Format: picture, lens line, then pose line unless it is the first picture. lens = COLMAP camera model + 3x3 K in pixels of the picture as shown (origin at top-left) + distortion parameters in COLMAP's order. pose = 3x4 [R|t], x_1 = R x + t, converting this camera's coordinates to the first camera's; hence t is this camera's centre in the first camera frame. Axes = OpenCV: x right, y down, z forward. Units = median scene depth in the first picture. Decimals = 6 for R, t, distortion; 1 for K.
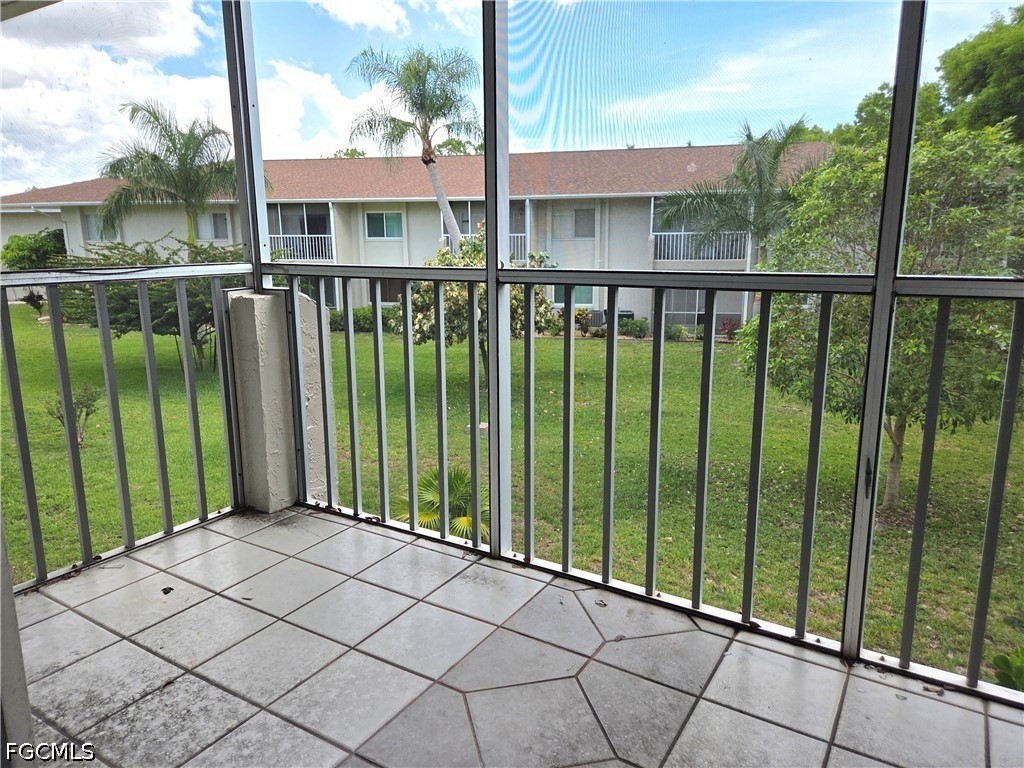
lens RADIAL K [[695.3, 0, 514.8], [0, 695.3, 376.0], [0, 0, 1]] dist [0.058098, -0.037838]
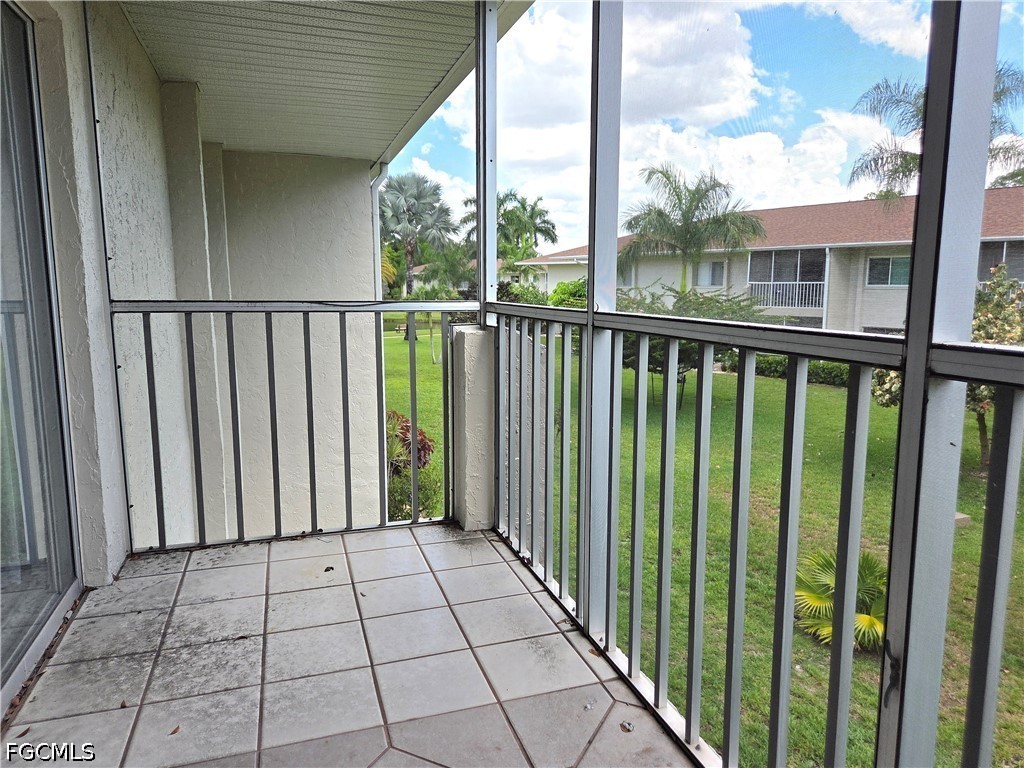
lens RADIAL K [[695.3, 0, 513.1], [0, 695.3, 385.4], [0, 0, 1]] dist [0.058098, -0.037838]
pose [[0.779092, 0.102390, -0.618491, 0.349278], [-0.134581, 0.990887, -0.005488, -0.030580], [0.612293, 0.087513, 0.785772, 0.179371]]
